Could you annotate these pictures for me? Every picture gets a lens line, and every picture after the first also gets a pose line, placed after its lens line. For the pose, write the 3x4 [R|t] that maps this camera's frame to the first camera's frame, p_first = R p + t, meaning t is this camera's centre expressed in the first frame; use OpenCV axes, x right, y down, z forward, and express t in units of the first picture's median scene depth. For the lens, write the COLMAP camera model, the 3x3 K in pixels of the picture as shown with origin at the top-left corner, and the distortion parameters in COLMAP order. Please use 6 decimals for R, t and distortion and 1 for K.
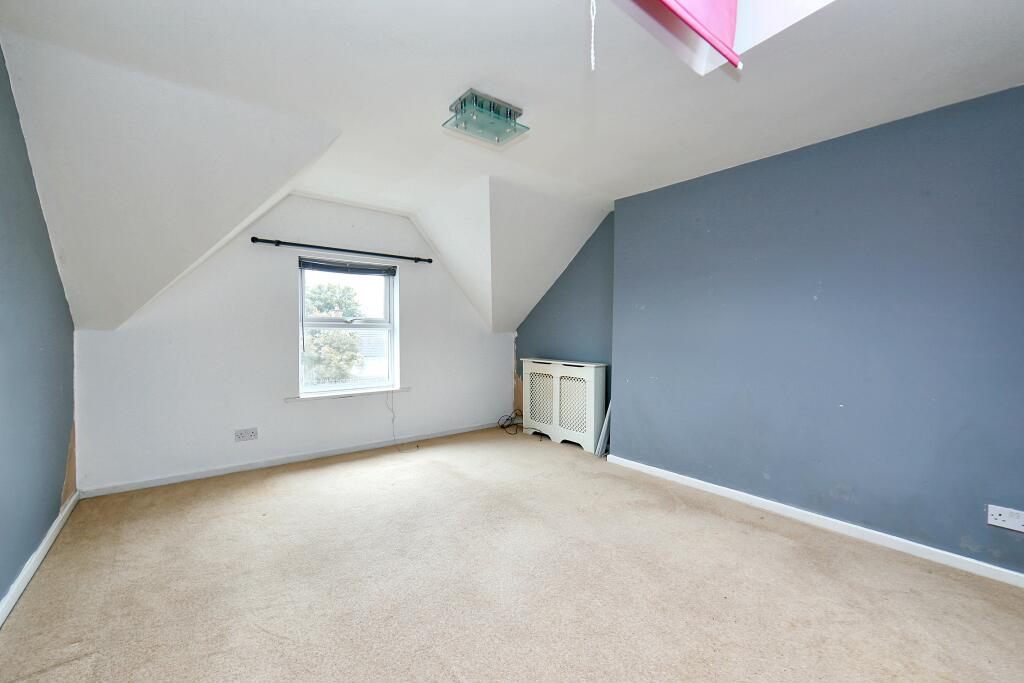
lens RADIAL K [[405.8, 0, 508.3], [0, 405.8, 337.5], [0, 0, 1]] dist [-0.017483, 0.004376]
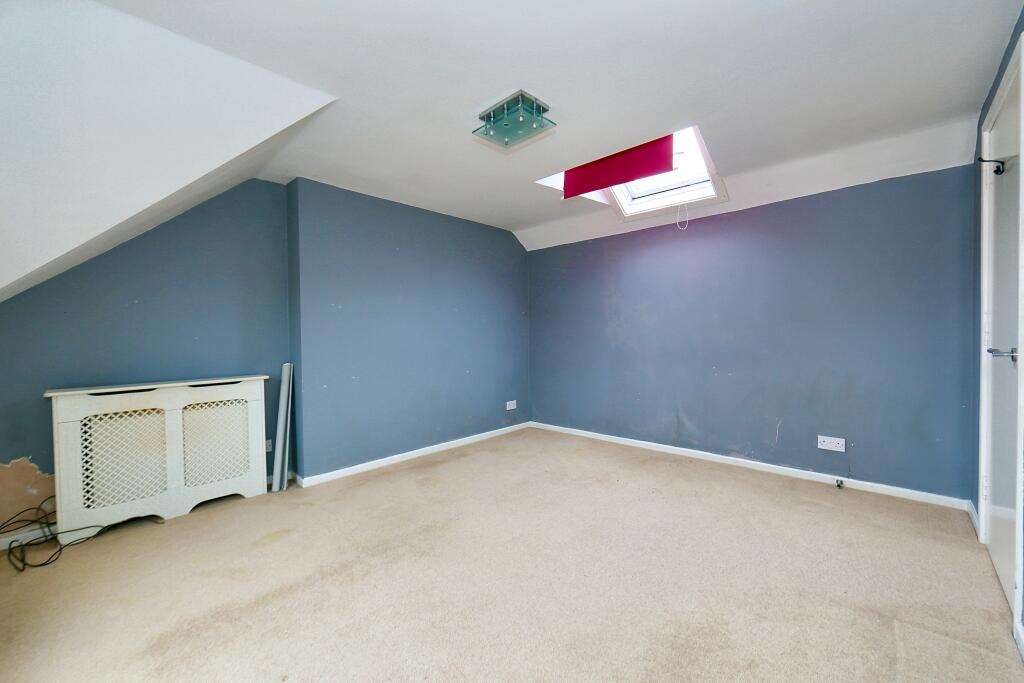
lens RADIAL K [[405.8, 0, 508.3], [0, 405.8, 337.5], [0, 0, 1]] dist [-0.017483, 0.004376]
pose [[-0.123702, -0.017129, 0.992172, -0.628448], [0.029881, 0.999333, 0.020979, -0.008557], [-0.991869, 0.032242, -0.123108, 0.677031]]
